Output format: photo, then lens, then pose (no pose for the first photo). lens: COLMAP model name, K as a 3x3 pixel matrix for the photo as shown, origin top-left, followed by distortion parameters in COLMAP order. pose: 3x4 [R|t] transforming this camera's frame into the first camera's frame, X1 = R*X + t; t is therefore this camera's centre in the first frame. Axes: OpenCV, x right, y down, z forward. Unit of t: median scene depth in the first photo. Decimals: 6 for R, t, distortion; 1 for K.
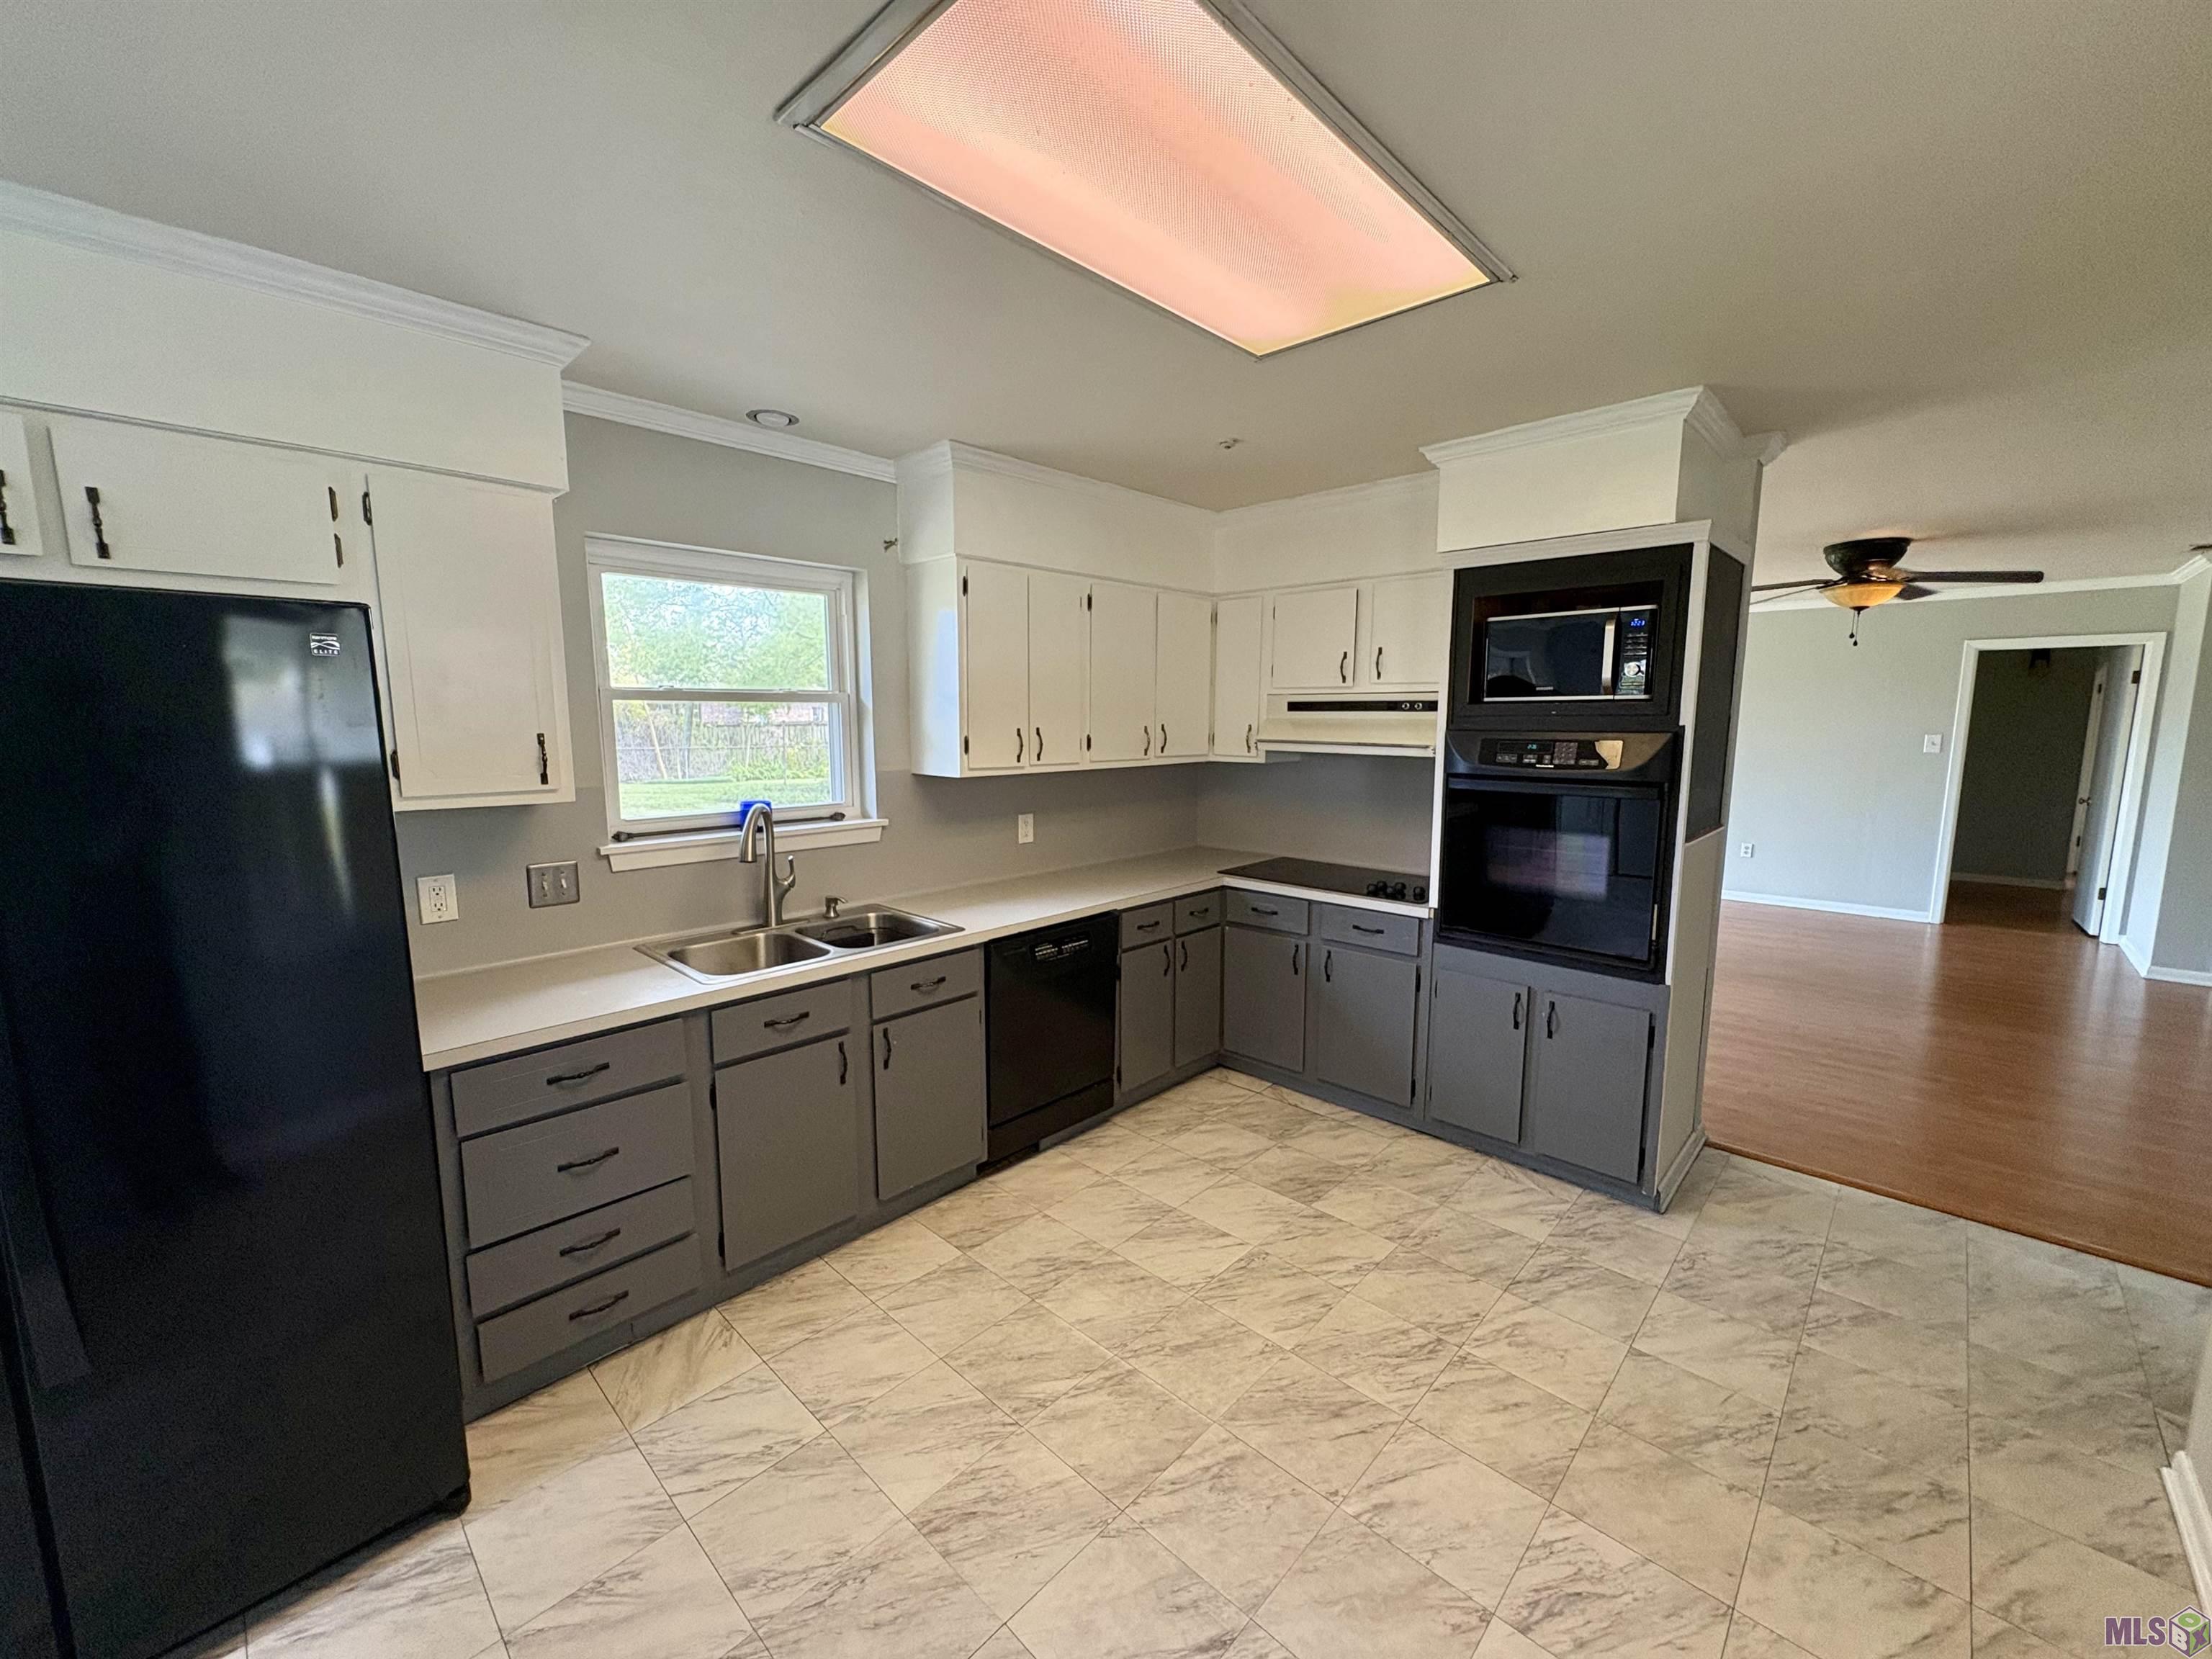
lens RADIAL K [[876.0, 0, 1106.0], [0, 876.0, 829.5], [0, 0, 1]] dist [-0.001191, 0.000070]
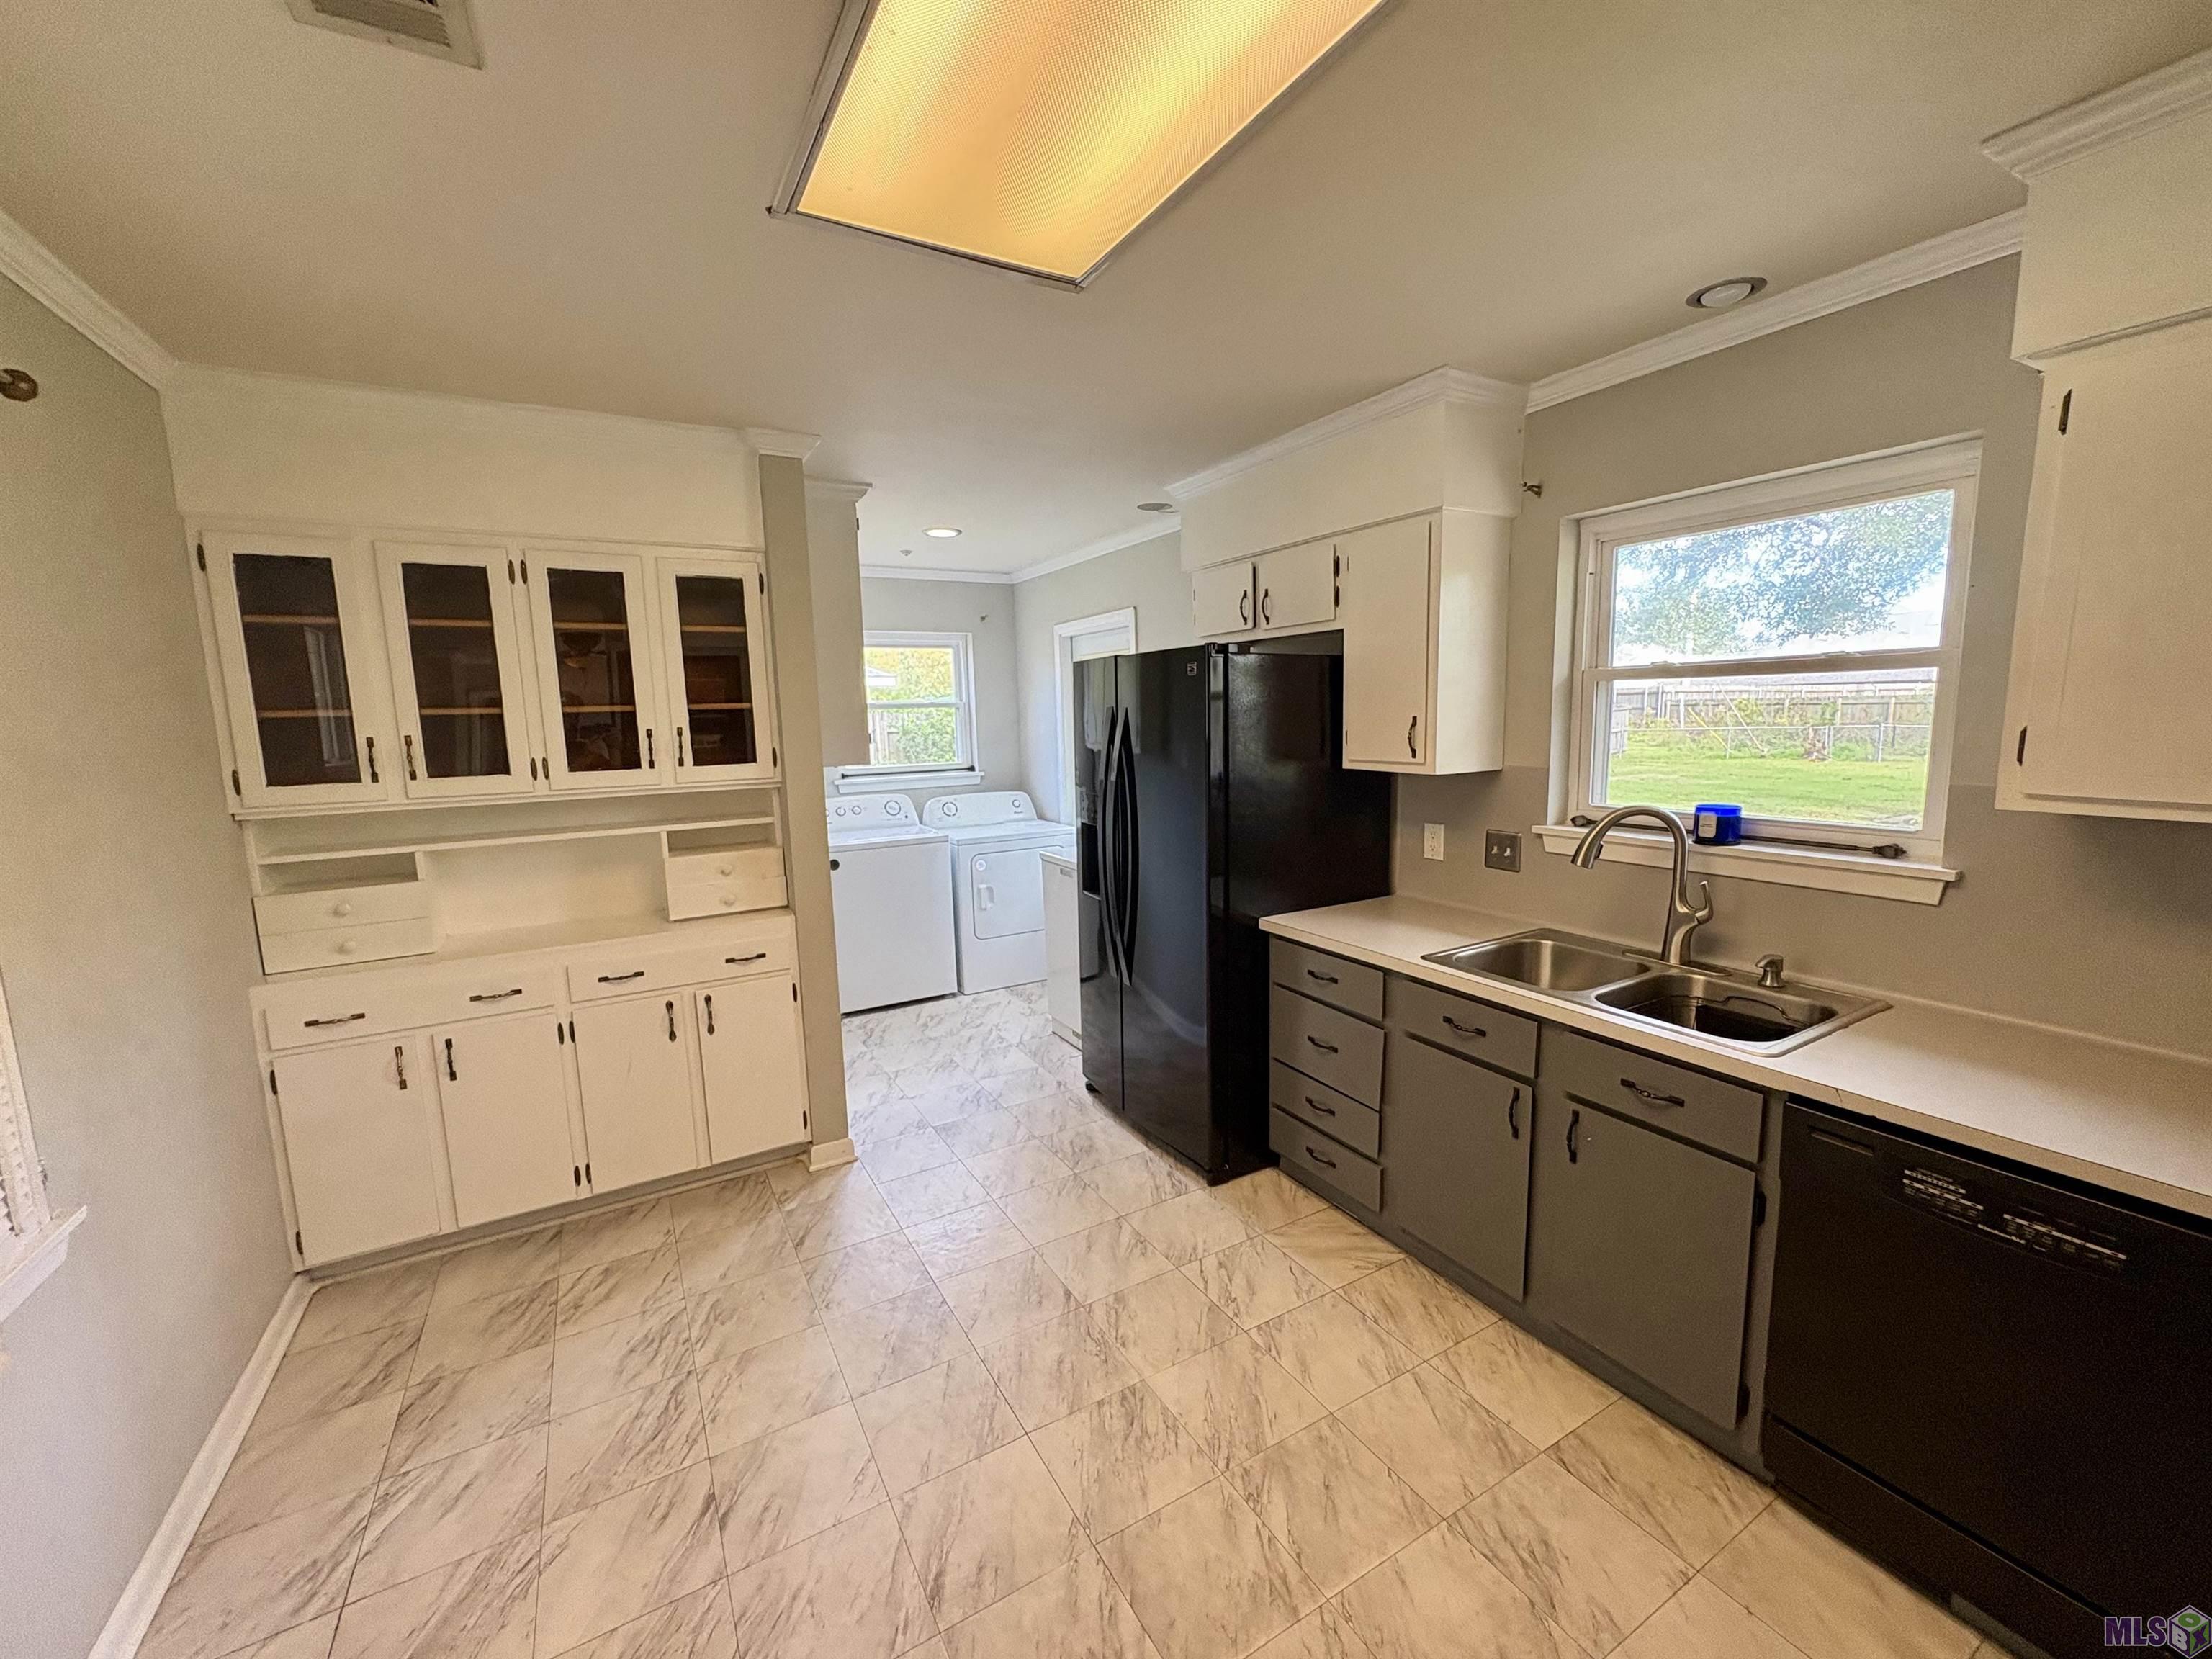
lens RADIAL K [[876.0, 0, 1106.0], [0, 876.0, 829.5], [0, 0, 1]] dist [-0.001191, 0.000070]
pose [[-0.281422, 0.135542, -0.949963, 0.609068], [-0.099716, 0.980483, 0.169437, -0.110063], [0.954389, 0.142410, -0.262414, 0.861405]]
